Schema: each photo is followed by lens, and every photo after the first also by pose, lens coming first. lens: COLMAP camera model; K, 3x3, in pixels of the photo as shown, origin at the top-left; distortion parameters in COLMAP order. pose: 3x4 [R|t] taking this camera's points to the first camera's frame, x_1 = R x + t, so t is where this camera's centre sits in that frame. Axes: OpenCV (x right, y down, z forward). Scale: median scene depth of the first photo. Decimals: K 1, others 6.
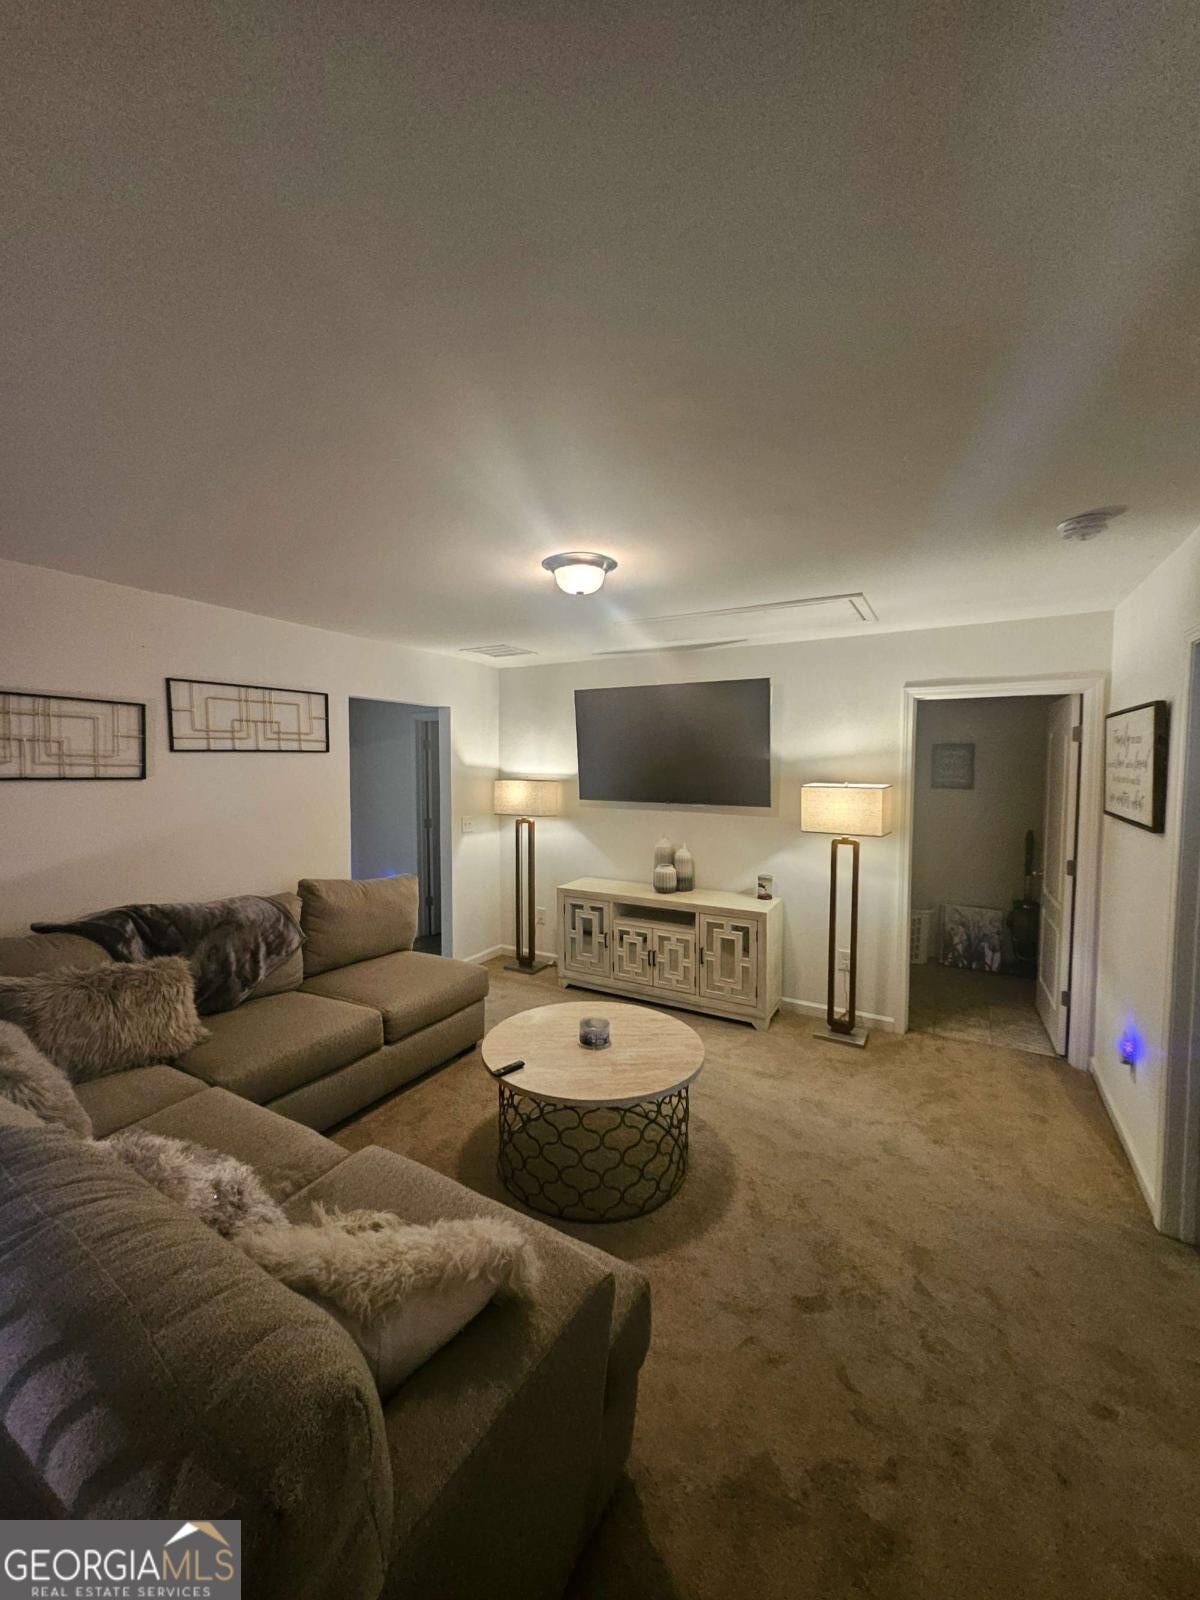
lens RADIAL K [[631.6, 0, 588.0], [0, 631.6, 795.3], [0, 0, 1]] dist [0.002934, 0.000607]
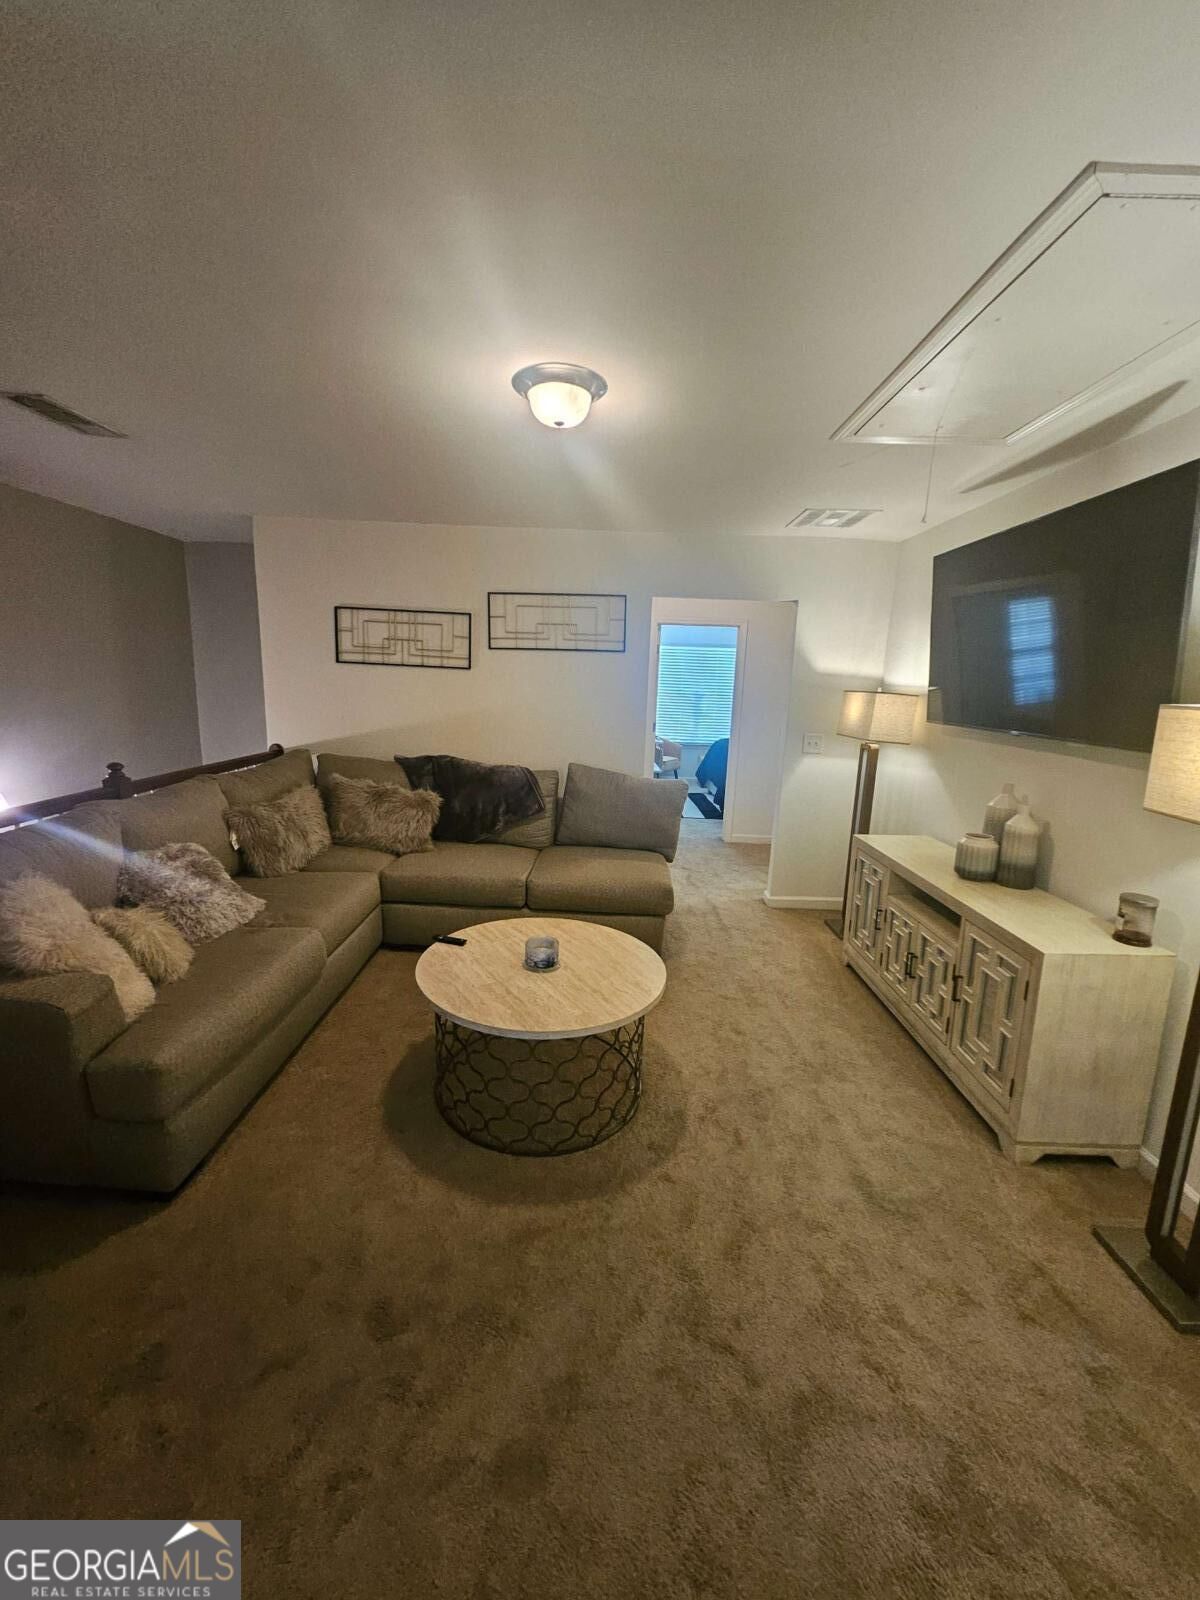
lens RADIAL K [[631.6, 0, 588.1], [0, 631.6, 805.2], [0, 0, 1]] dist [0.002934, 0.000607]
pose [[0.479269, 0.184537, -0.858049, 0.588417], [-0.079317, 0.982752, 0.167053, 0.013814], [0.874077, -0.012005, 0.485640, 0.483635]]
